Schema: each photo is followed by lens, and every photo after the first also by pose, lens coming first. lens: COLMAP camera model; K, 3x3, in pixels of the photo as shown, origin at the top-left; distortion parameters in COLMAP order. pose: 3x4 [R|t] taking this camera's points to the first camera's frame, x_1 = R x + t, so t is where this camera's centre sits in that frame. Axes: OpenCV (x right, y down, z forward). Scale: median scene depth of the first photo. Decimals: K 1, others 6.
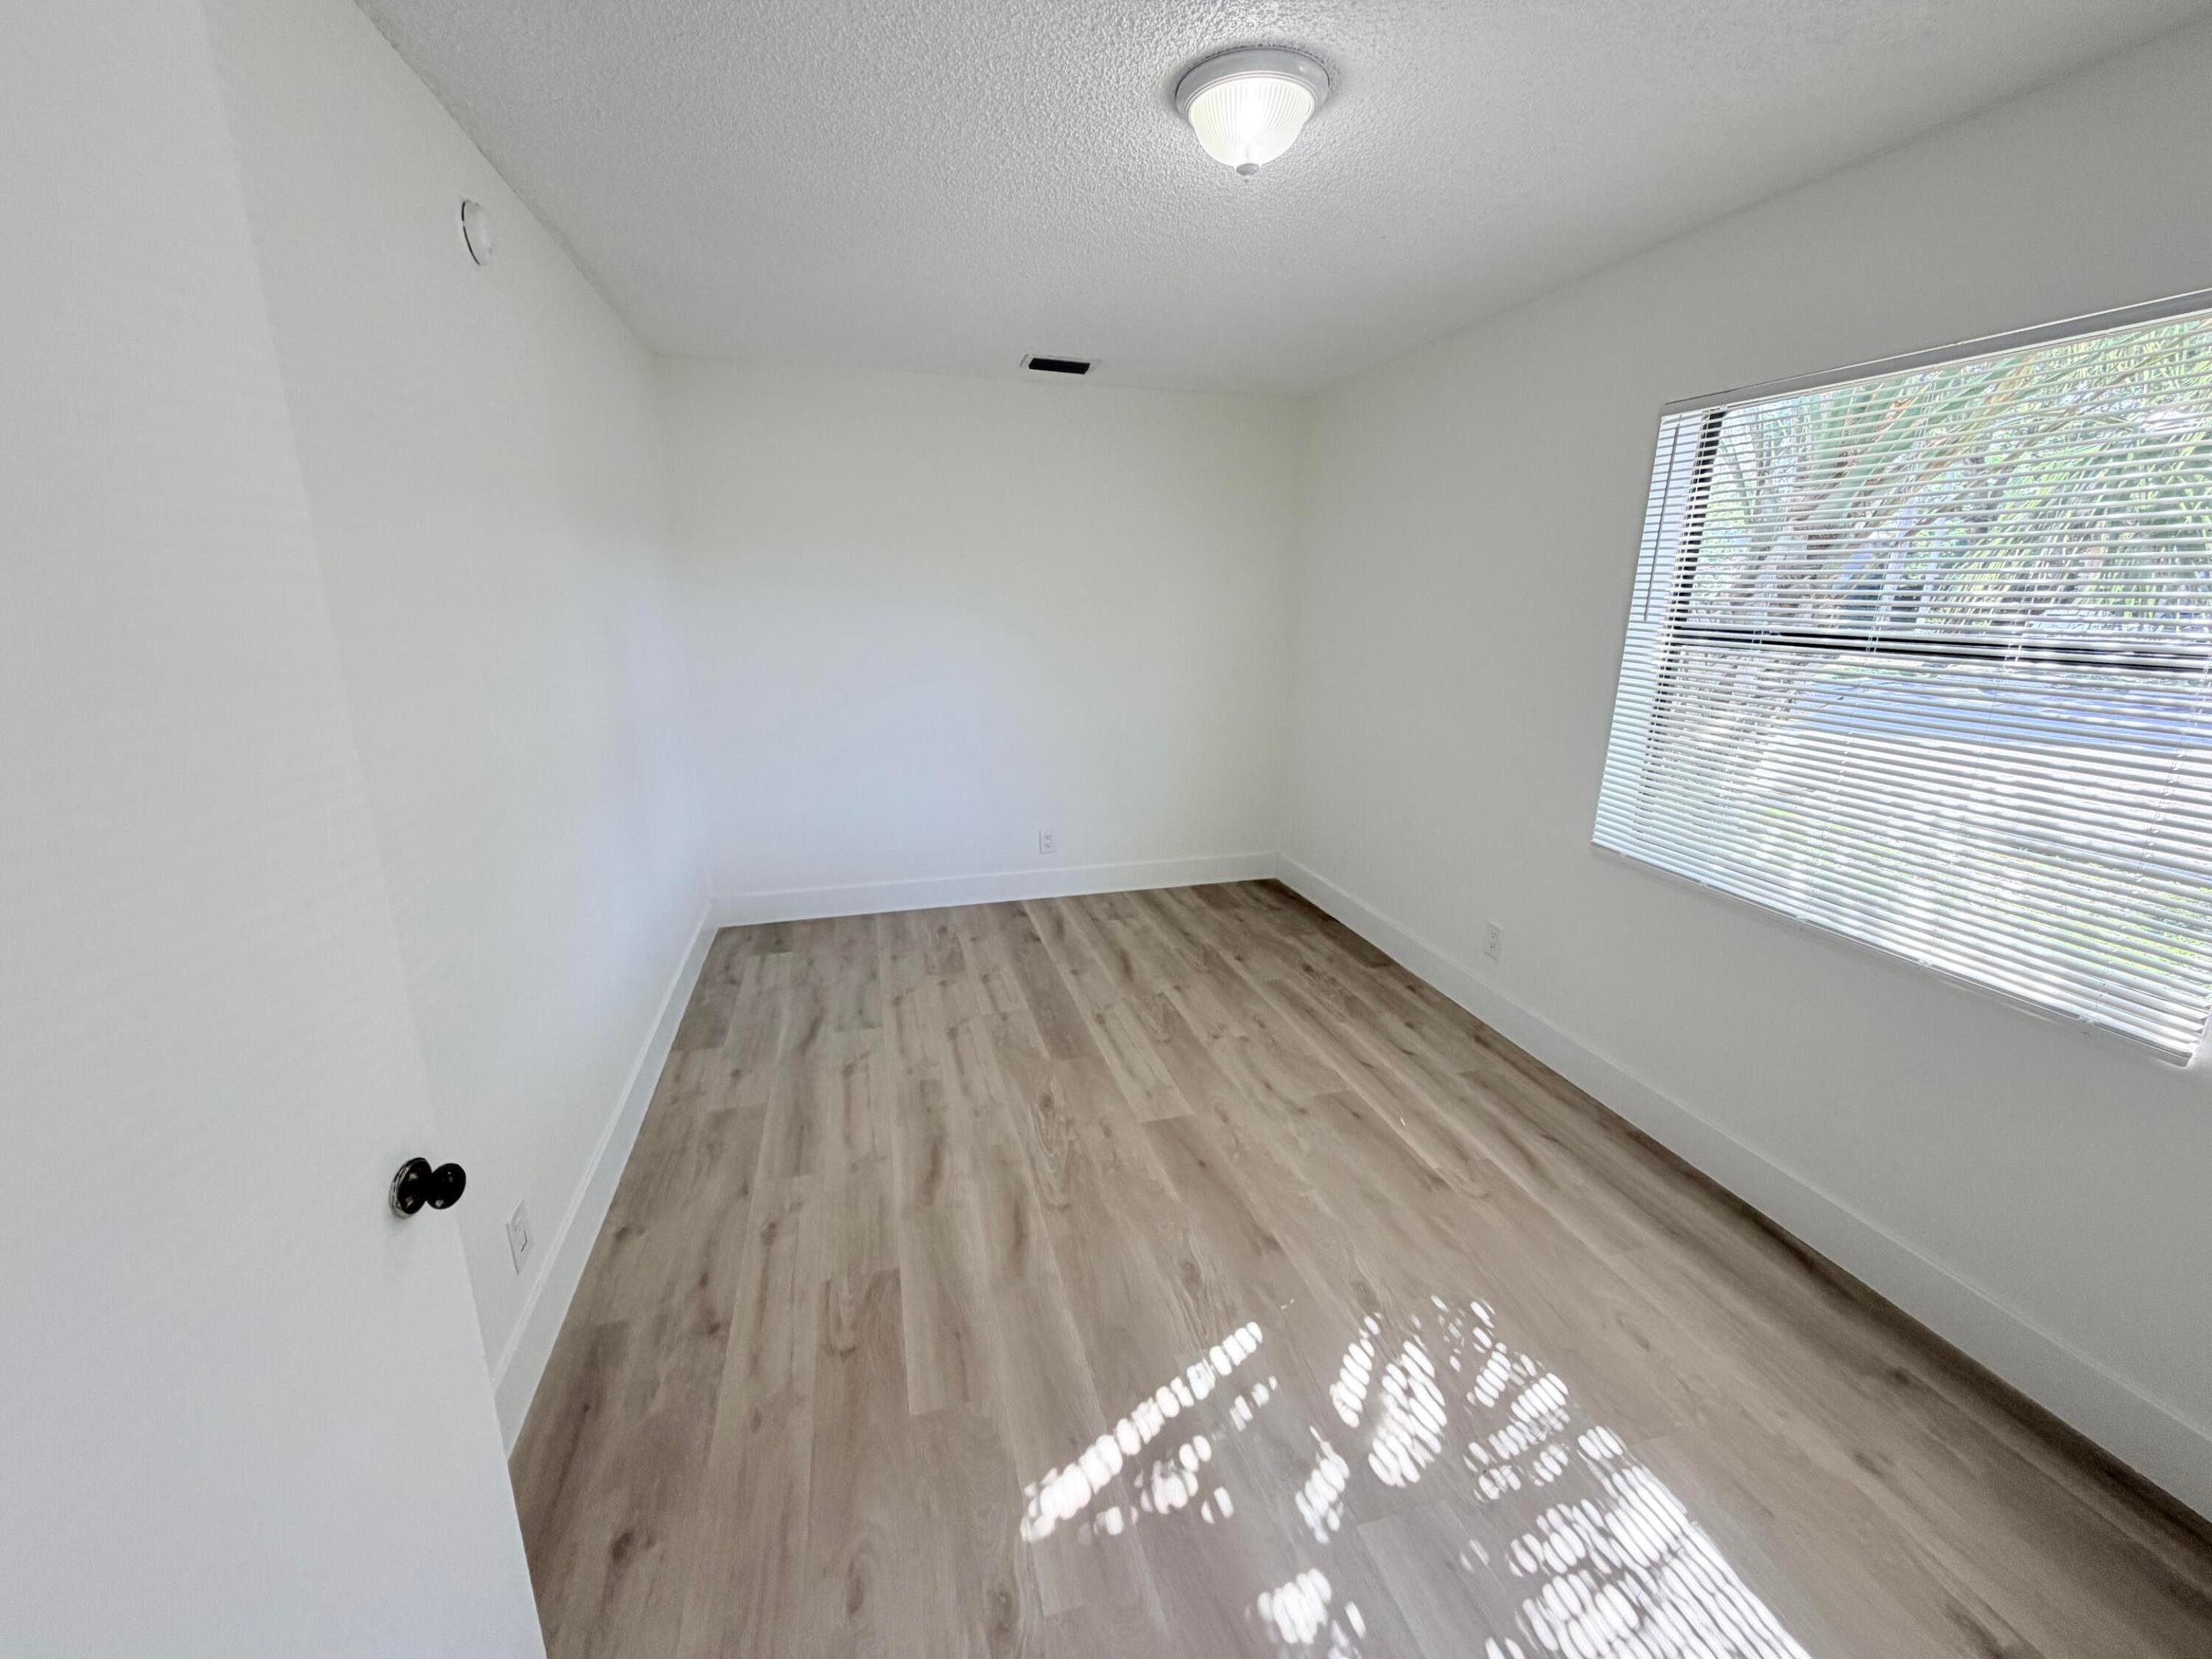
lens RADIAL K [[889.7, 0, 1102.3], [0, 889.7, 826.5], [0, 0, 1]] dist [-0.000889, -0.000627]
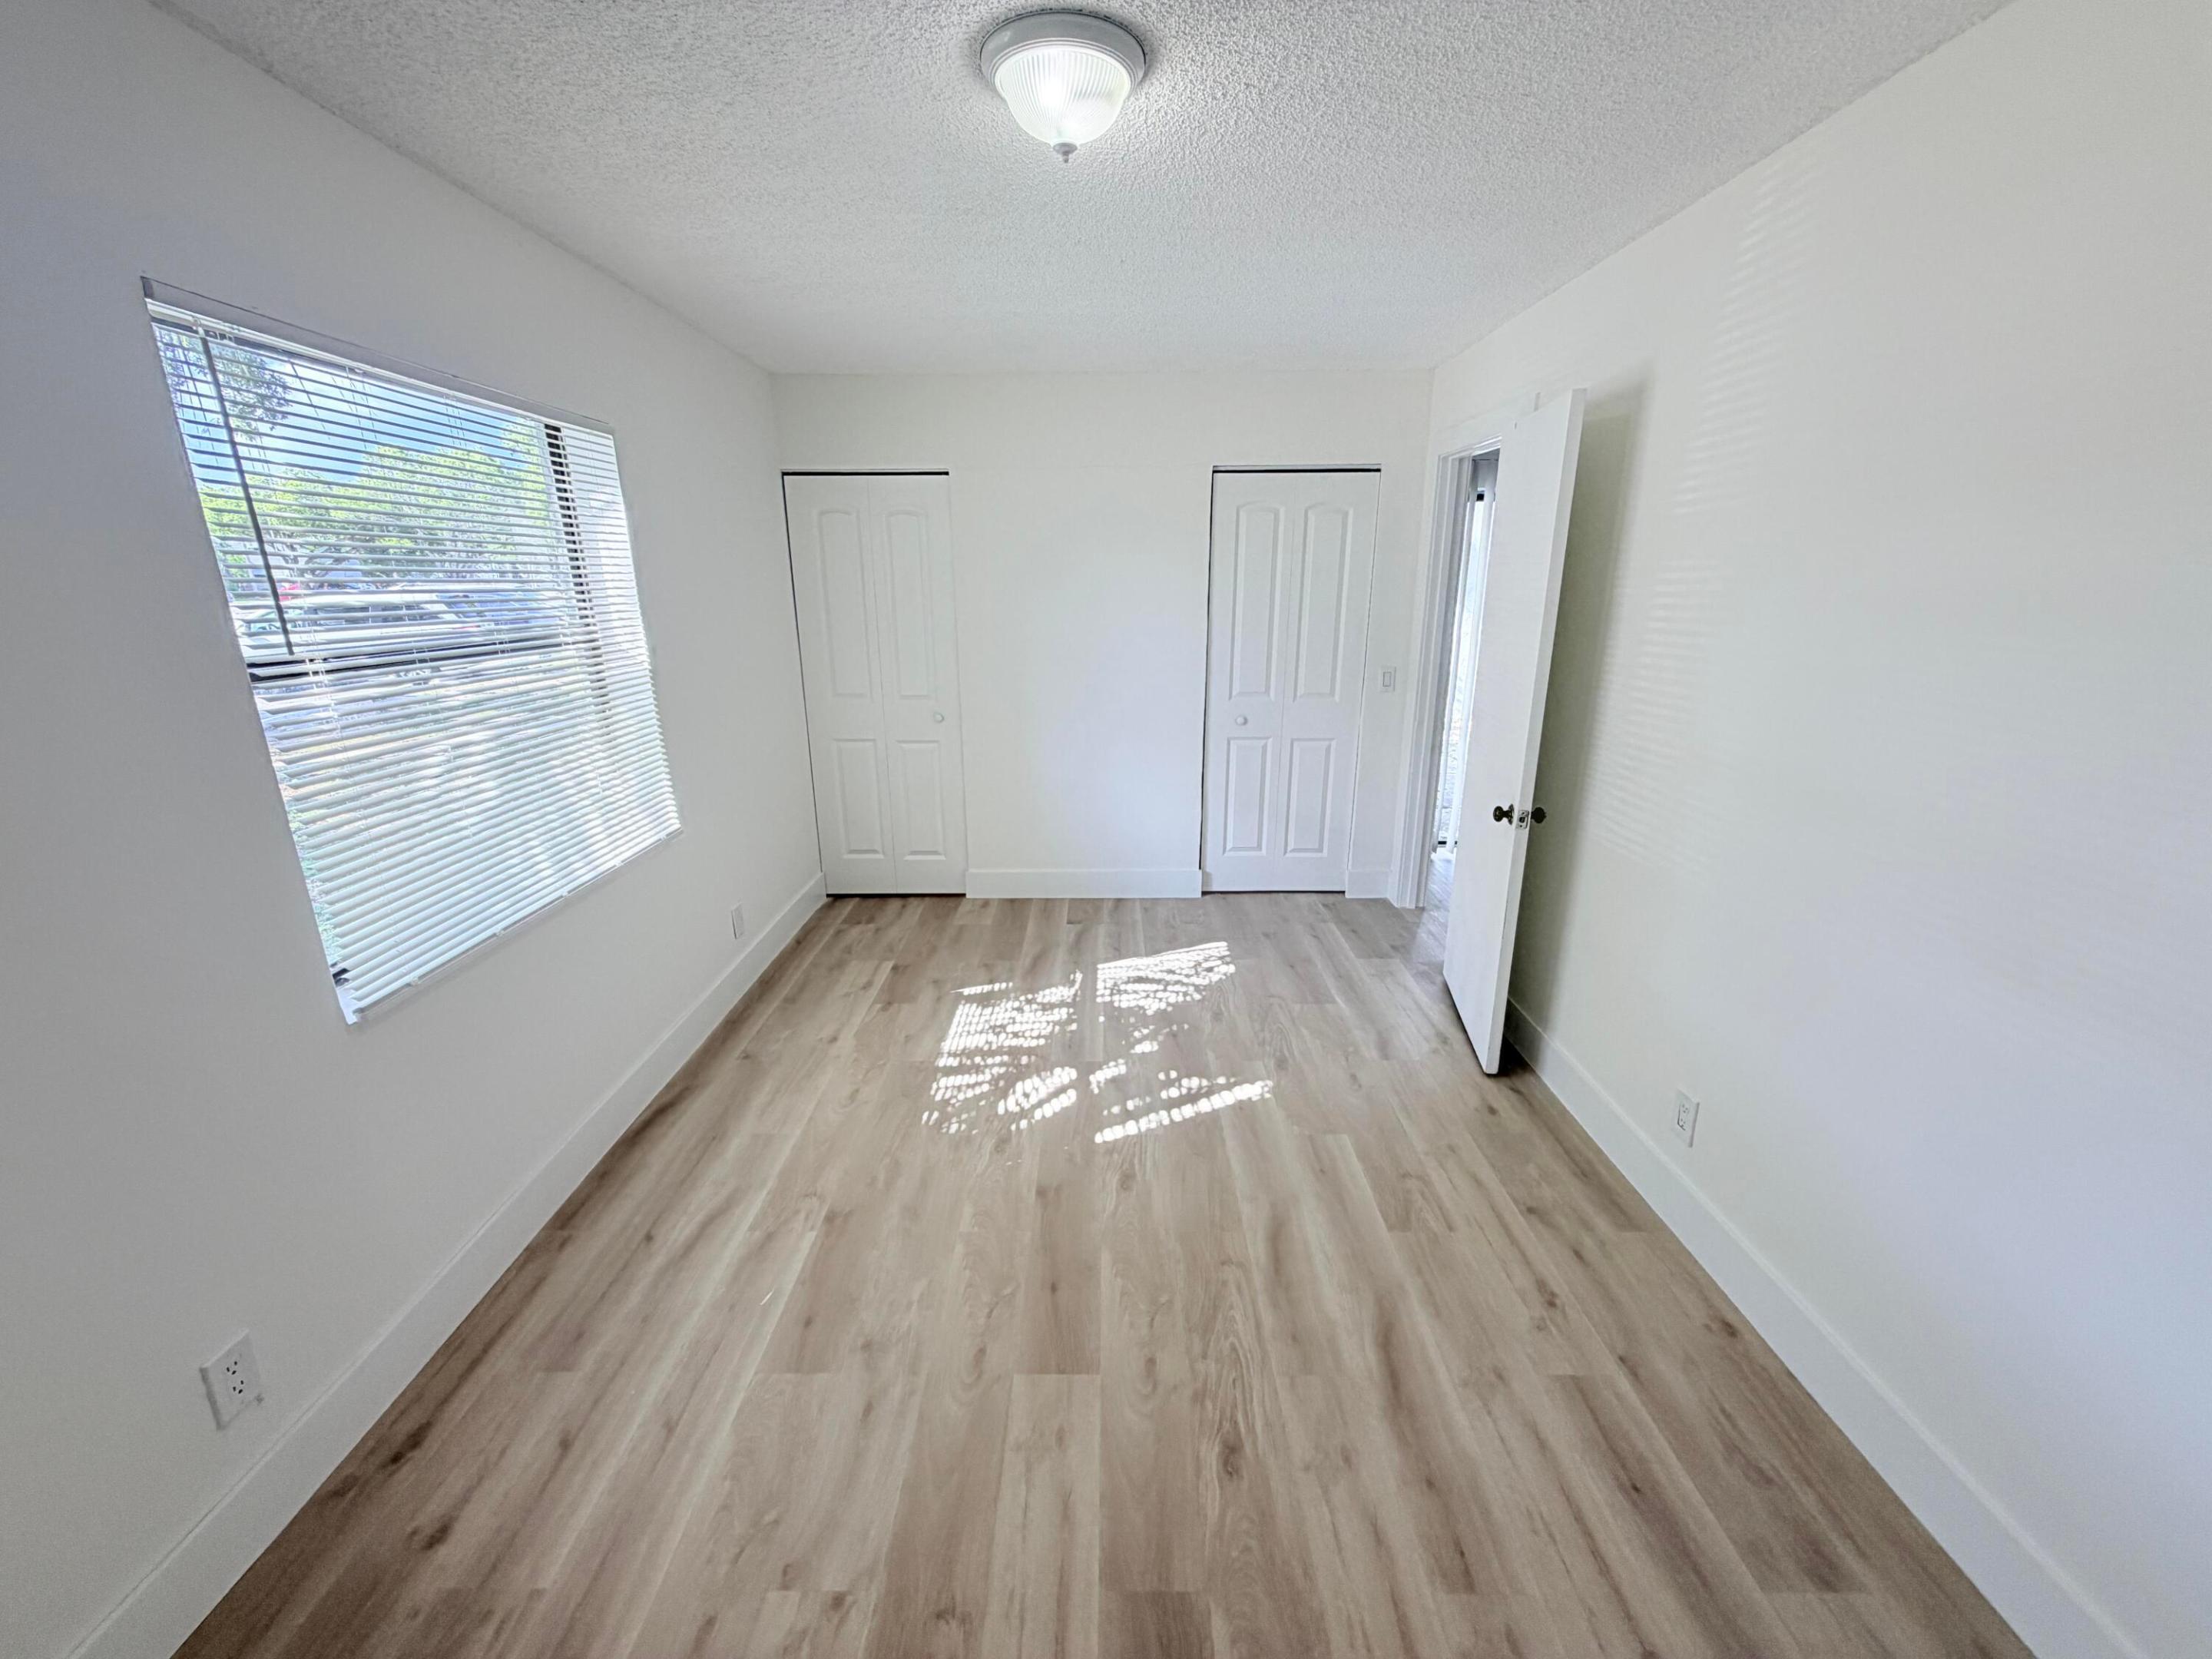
lens RADIAL K [[813.9, 0, 1107.5], [0, 813.9, 819.2], [0, 0, 1]] dist [-0.001403, -0.000223]
pose [[-0.961083, -0.078095, 0.264991, -0.117761], [0.072714, 0.853879, 0.515367, -0.437479], [-0.266518, 0.514579, -0.814970, 1.557113]]
